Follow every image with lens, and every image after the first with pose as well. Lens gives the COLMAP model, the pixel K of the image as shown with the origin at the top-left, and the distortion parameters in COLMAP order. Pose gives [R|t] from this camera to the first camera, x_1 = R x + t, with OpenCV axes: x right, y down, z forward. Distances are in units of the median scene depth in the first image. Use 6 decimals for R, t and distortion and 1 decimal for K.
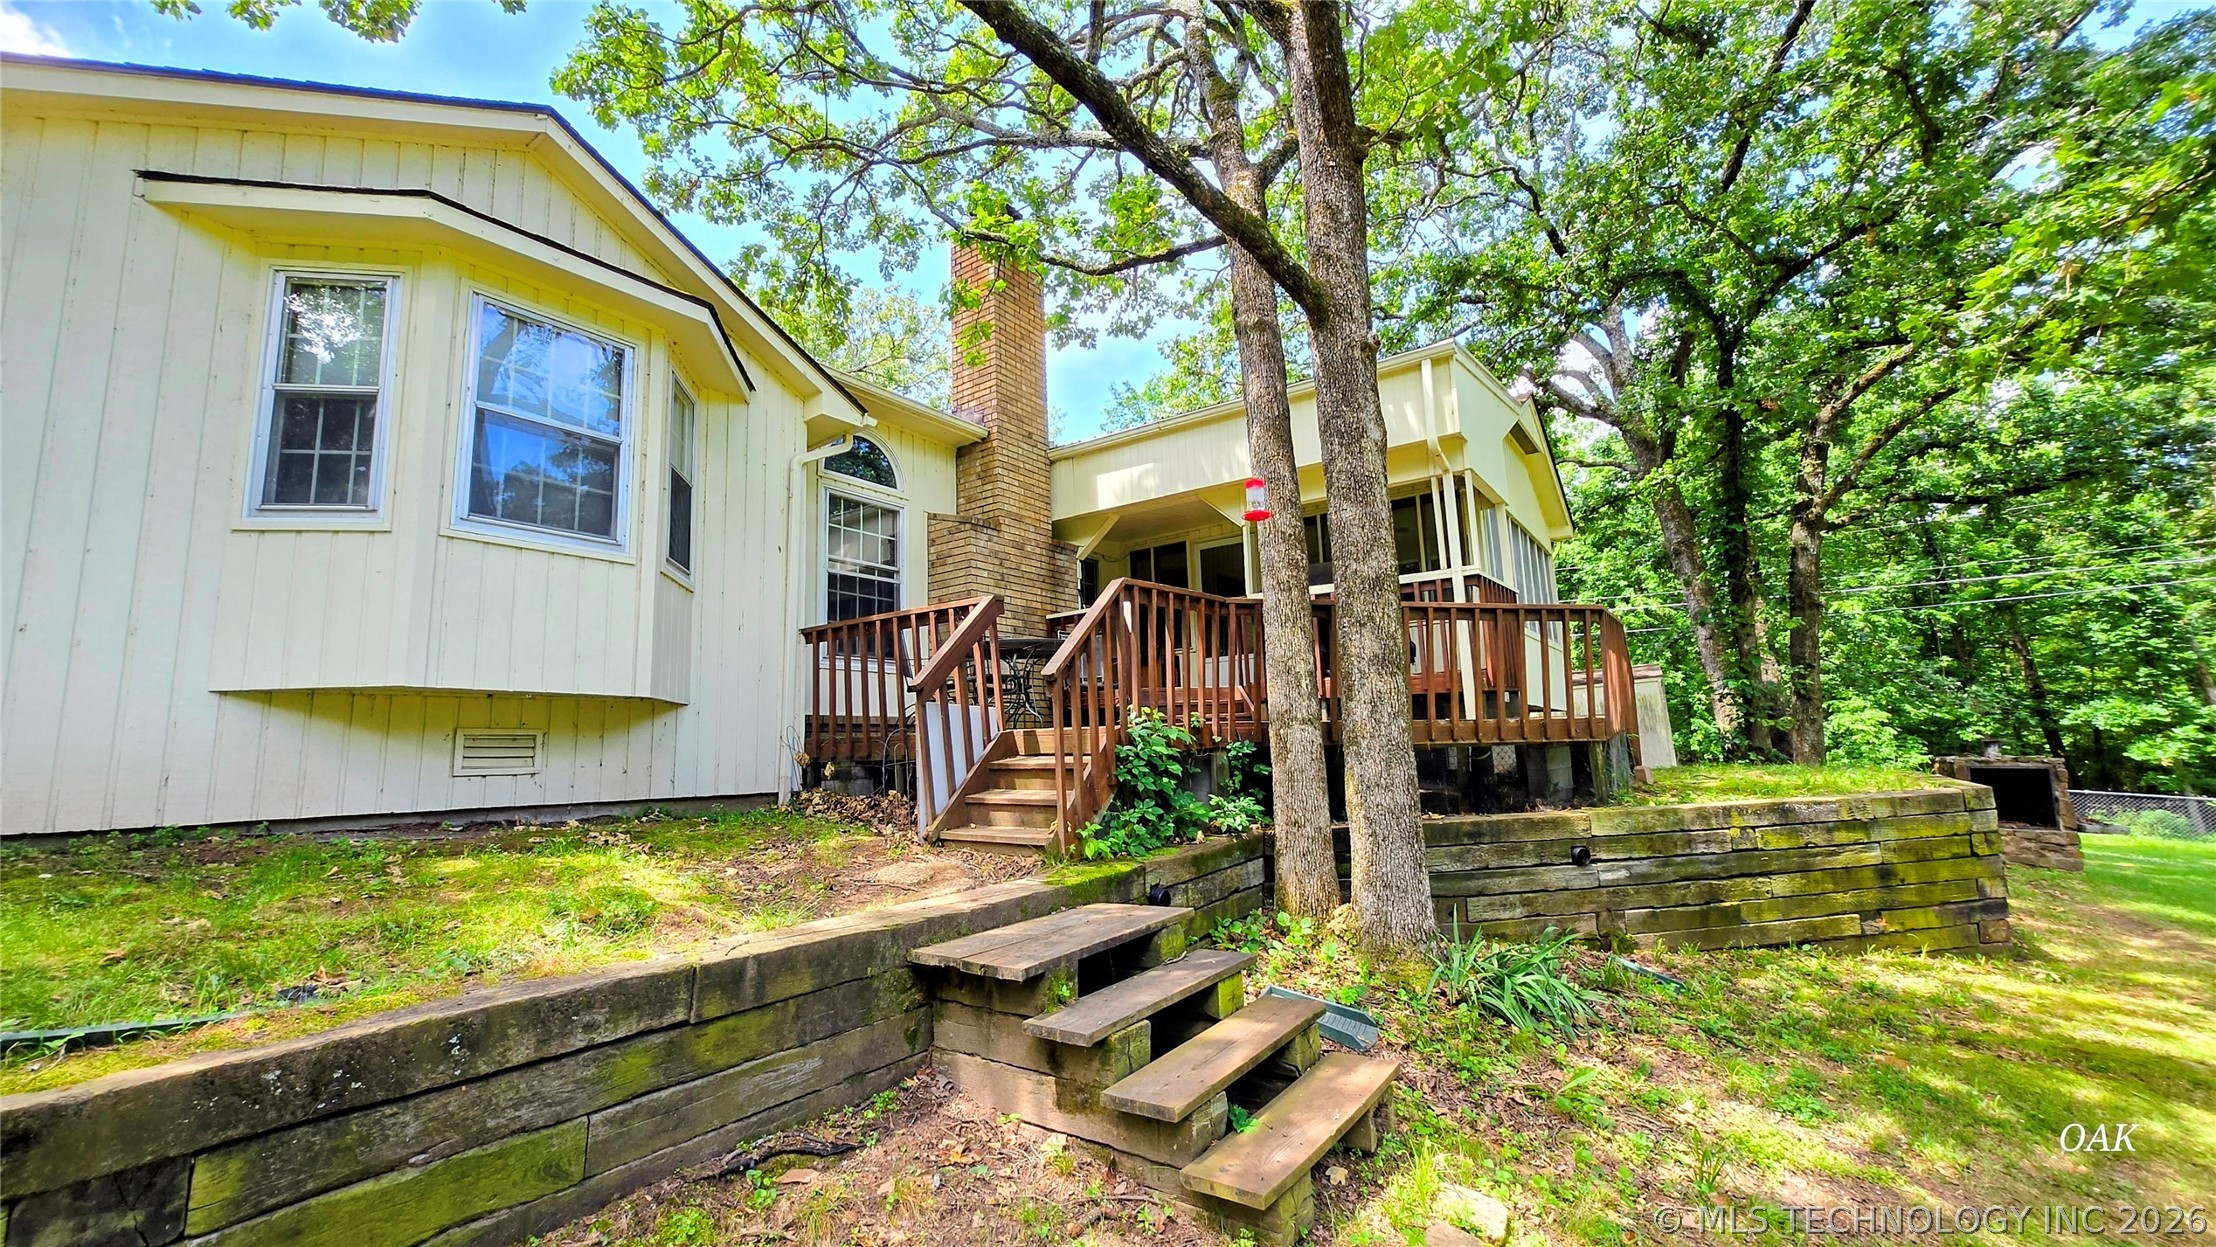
lens RADIAL K [[907.8, 0, 1108.0], [0, 907.8, 623.5], [0, 0, 1]] dist [0.001757, 0.000069]
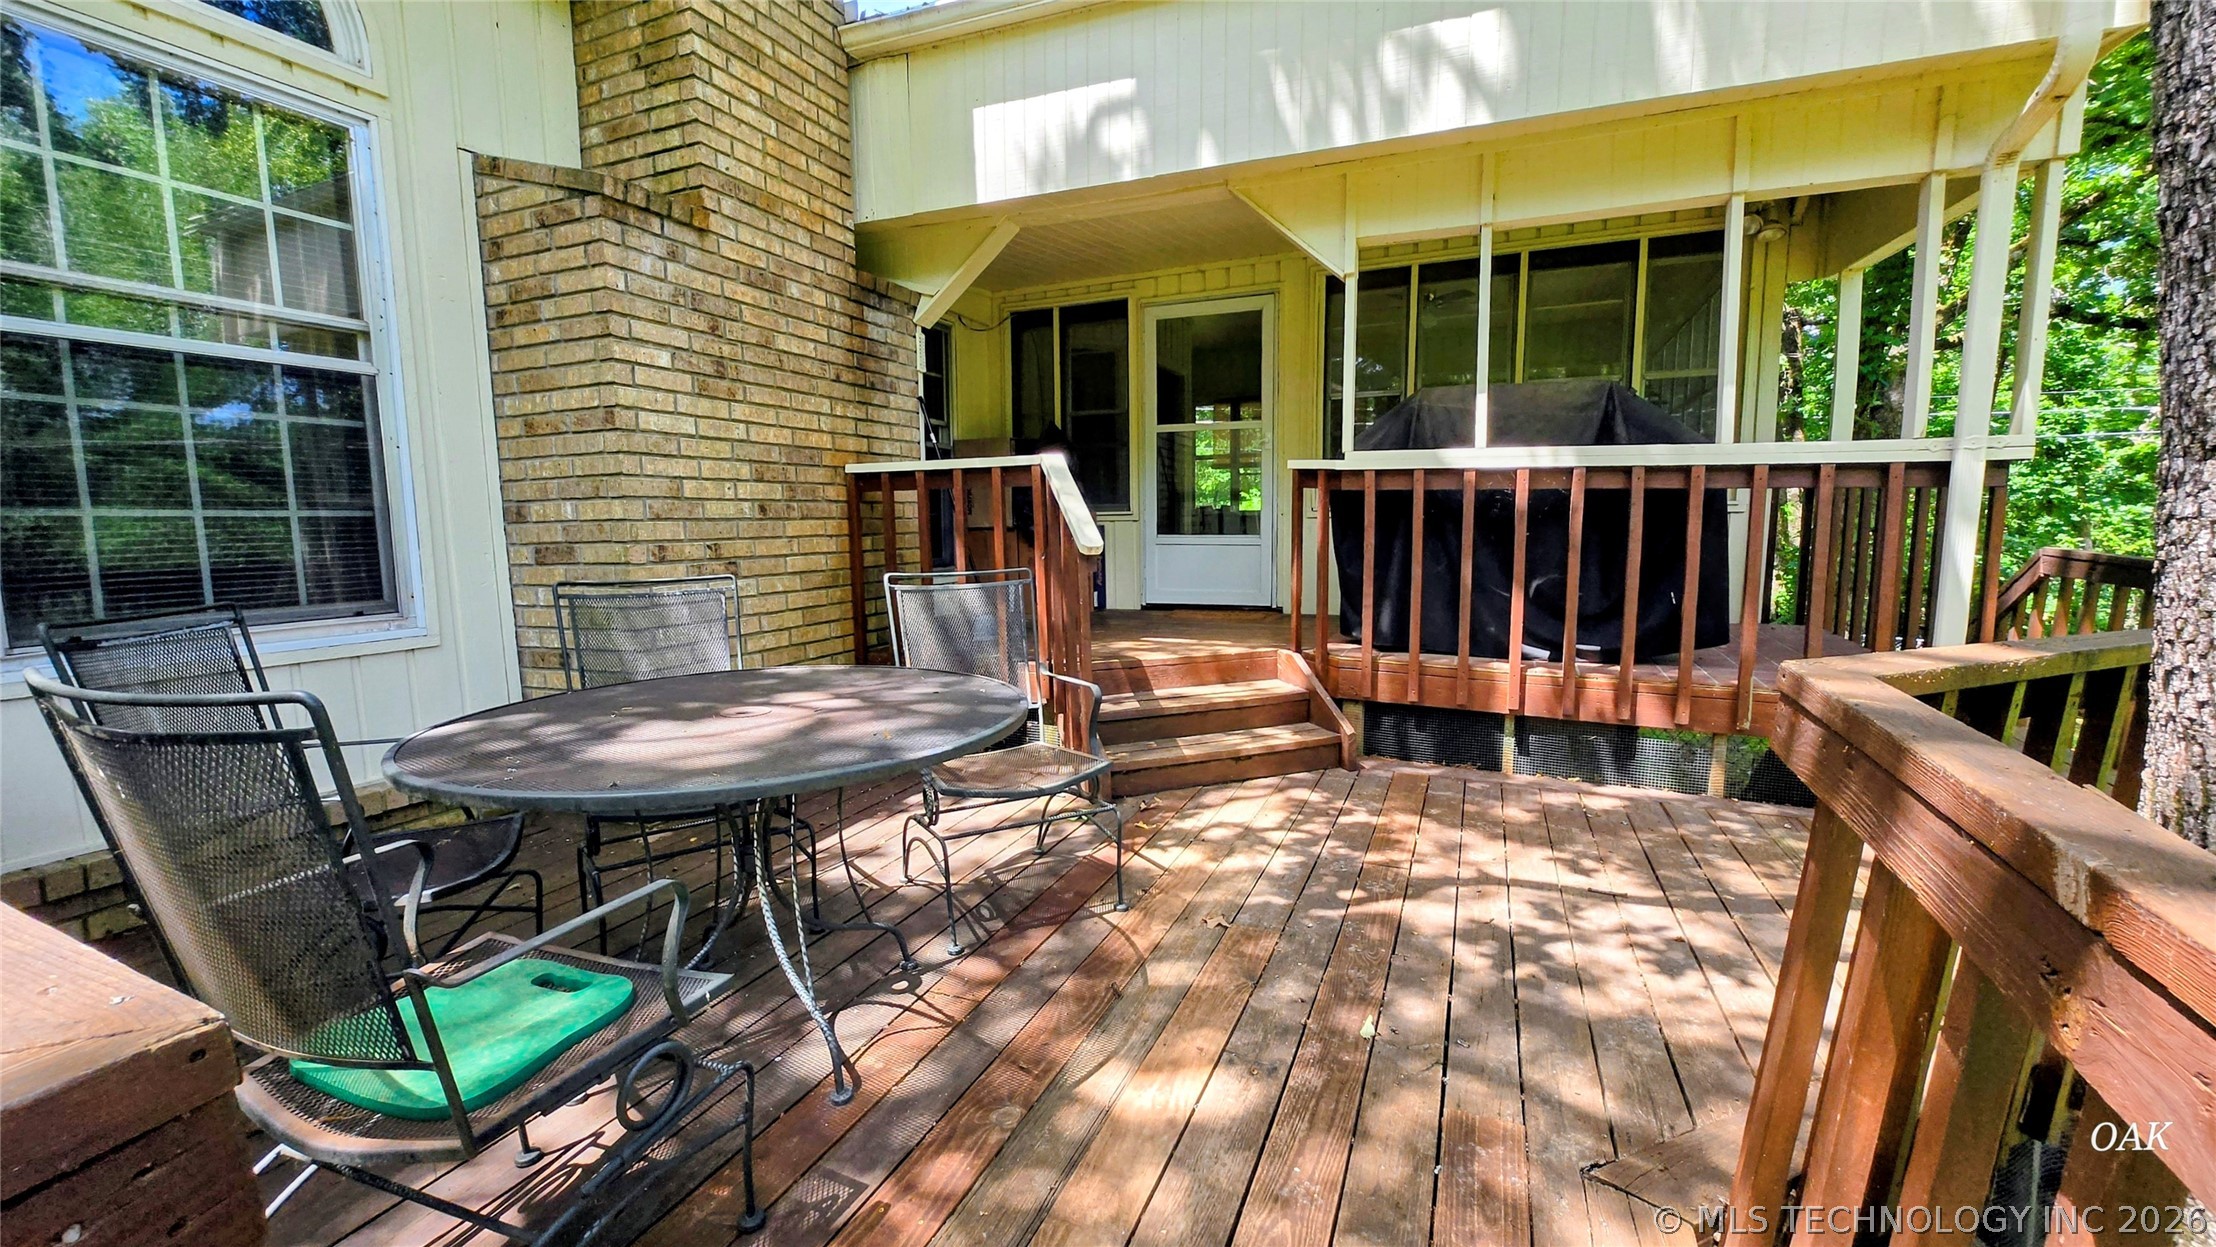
lens RADIAL K [[907.8, 0, 1108.0], [0, 907.8, 623.5], [0, 0, 1]] dist [0.001757, 0.000069]
pose [[0.974736, -0.001265, 0.223357, -0.044090], [-0.056043, 0.966609, 0.250052, -0.050047], [-0.216215, -0.256252, 0.942118, 0.574165]]
